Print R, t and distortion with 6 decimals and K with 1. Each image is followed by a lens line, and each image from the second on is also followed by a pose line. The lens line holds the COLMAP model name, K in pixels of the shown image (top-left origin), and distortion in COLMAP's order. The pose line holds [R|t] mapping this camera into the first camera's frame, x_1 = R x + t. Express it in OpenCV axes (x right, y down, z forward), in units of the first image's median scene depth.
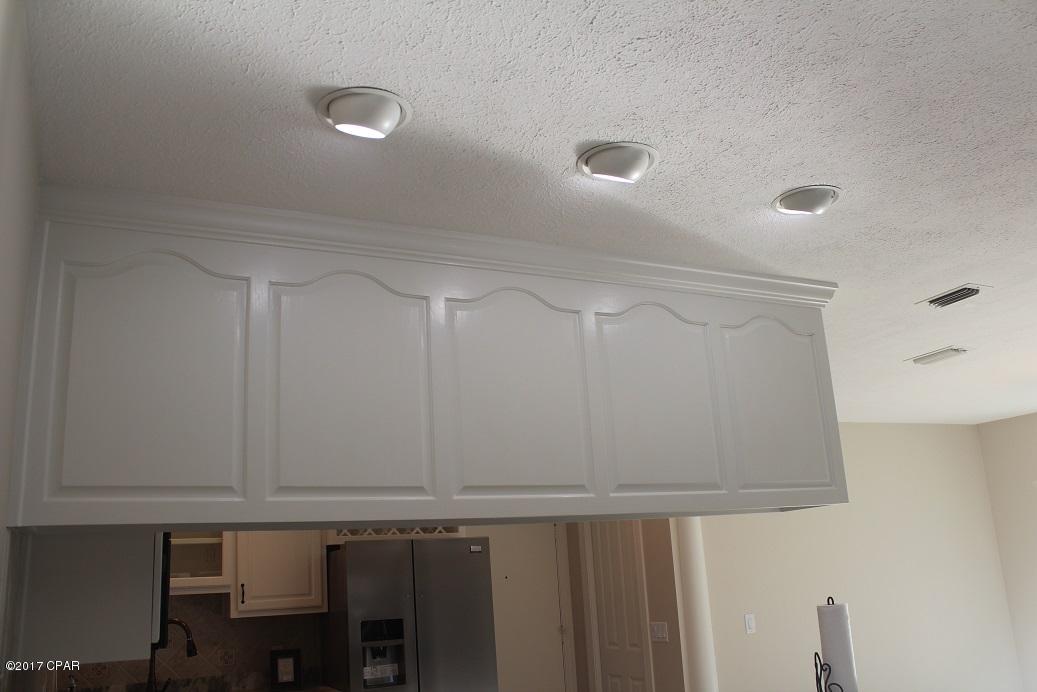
lens RADIAL K [[866.7, 0, 520.5], [0, 866.7, 350.6], [0, 0, 1]] dist [-0.145999, 0.130918]
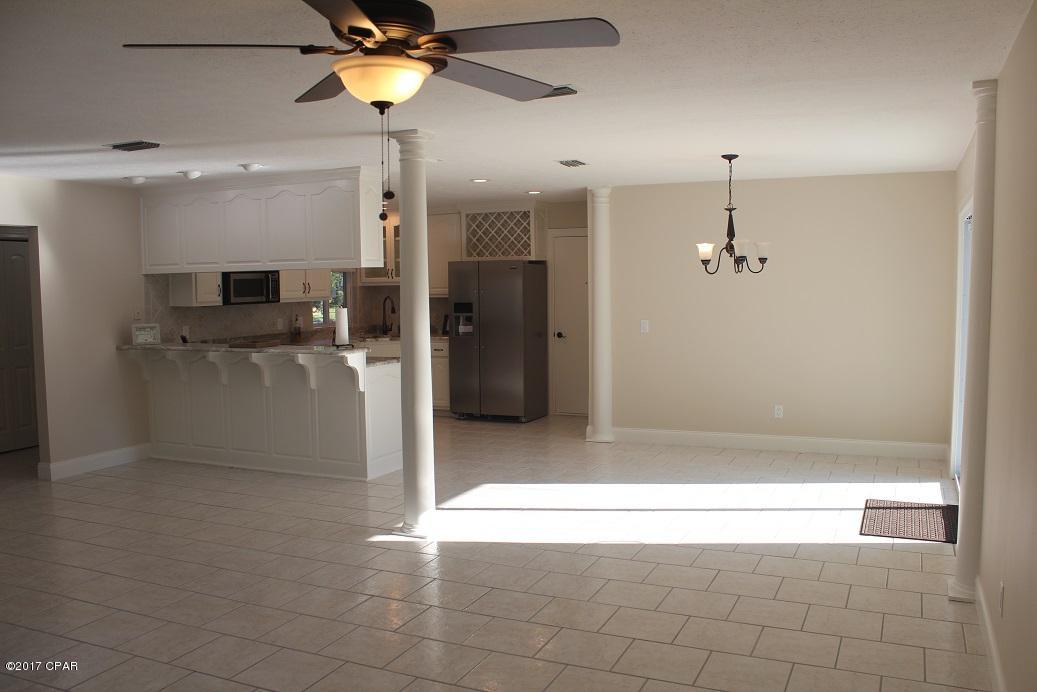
lens RADIAL K [[866.7, 0, 531.6], [0, 866.7, 352.0], [0, 0, 1]] dist [-0.145999, 0.130918]
pose [[0.620439, 0.122338, -0.774654, 1.457705], [0.171215, 0.942803, 0.286023, -0.111687], [0.765337, -0.310092, 0.564006, -0.019386]]
